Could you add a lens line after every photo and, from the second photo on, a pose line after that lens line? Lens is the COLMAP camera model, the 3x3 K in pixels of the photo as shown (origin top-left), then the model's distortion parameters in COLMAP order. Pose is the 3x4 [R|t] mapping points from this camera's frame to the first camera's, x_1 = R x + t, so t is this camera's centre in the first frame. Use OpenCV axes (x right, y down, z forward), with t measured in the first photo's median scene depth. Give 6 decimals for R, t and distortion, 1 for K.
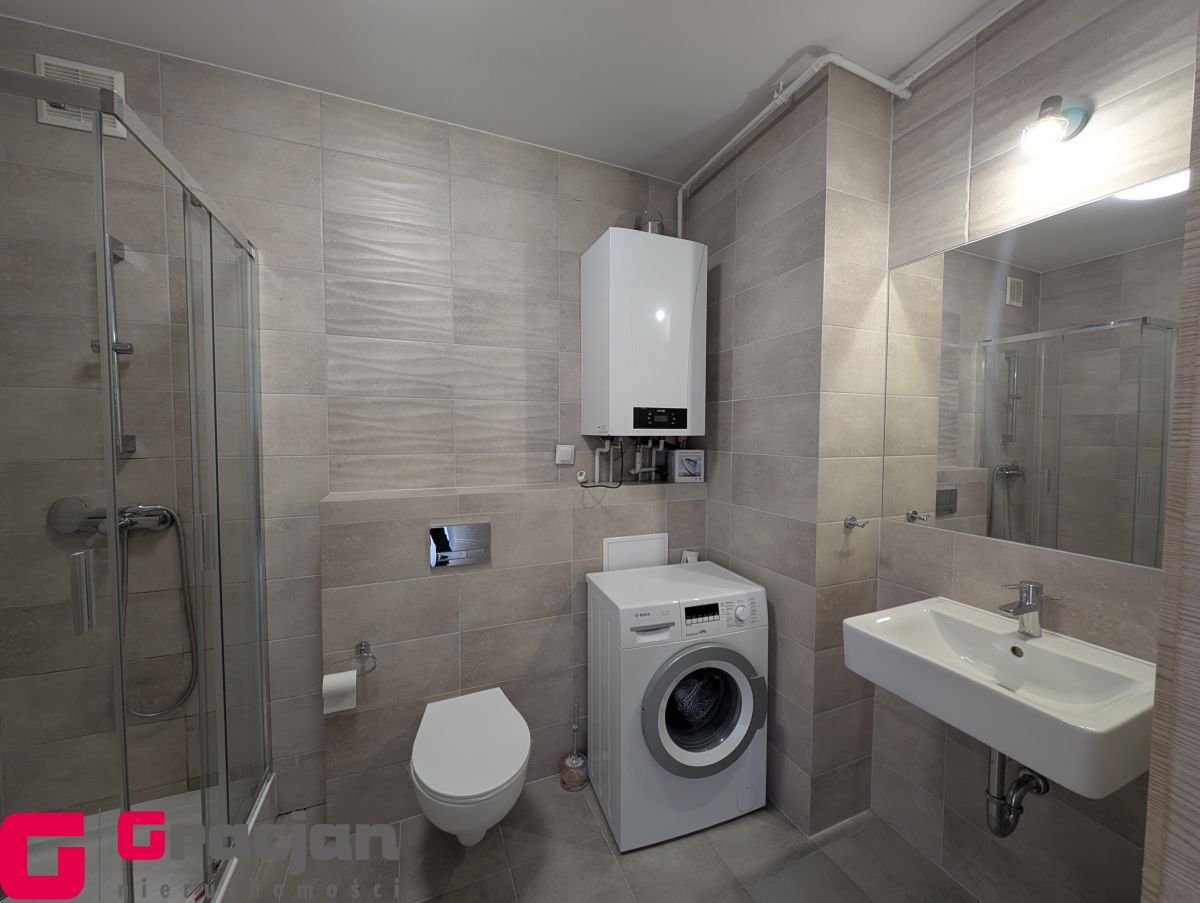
lens RADIAL K [[445.9, 0, 600.0], [0, 445.9, 451.5], [0, 0, 1]] dist [-0.000980, -0.000758]
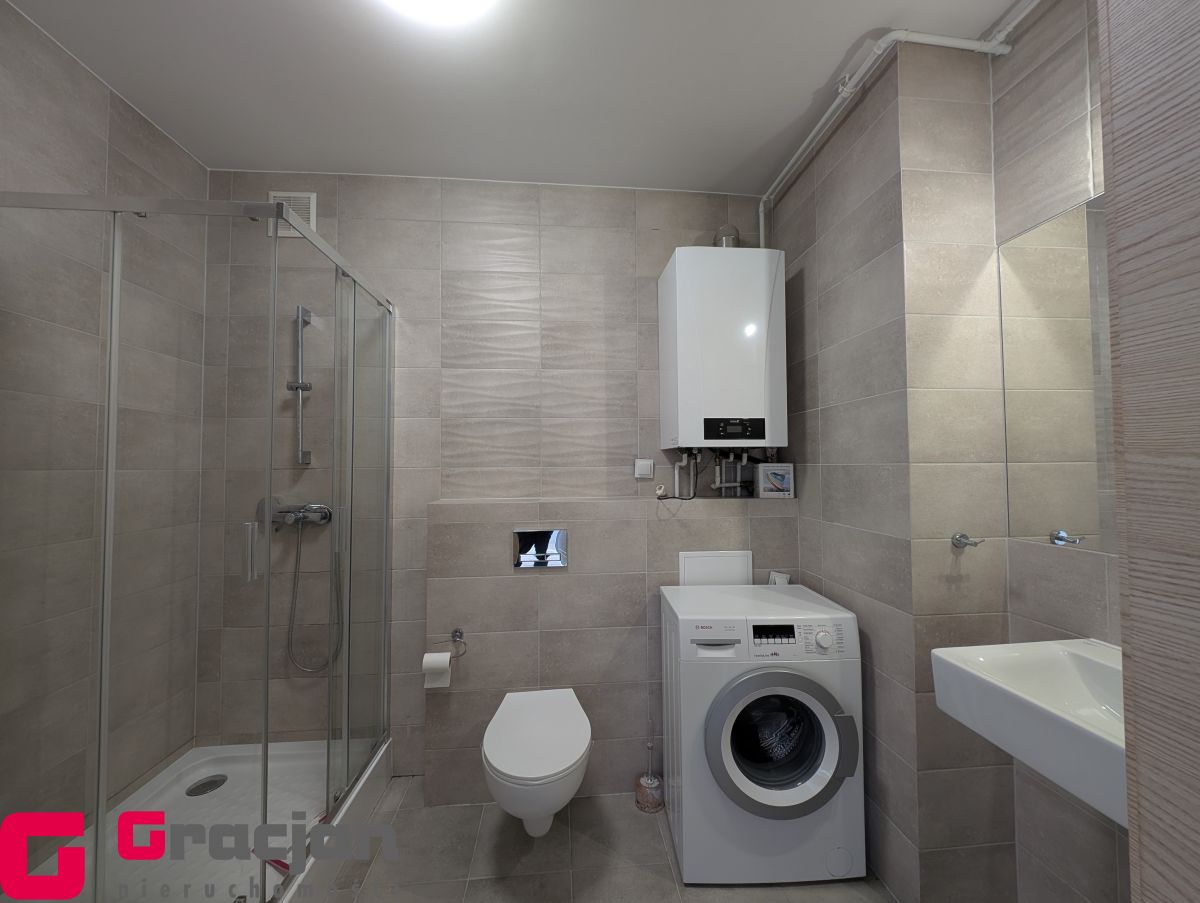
lens RADIAL K [[445.9, 0, 600.0], [0, 445.9, 451.5], [0, 0, 1]] dist [-0.000980, -0.000758]
pose [[0.955075, -0.018622, -0.295778, 0.154866], [-0.003548, 0.997234, -0.074241, 0.052547], [0.296342, 0.071955, 0.952367, -0.014180]]
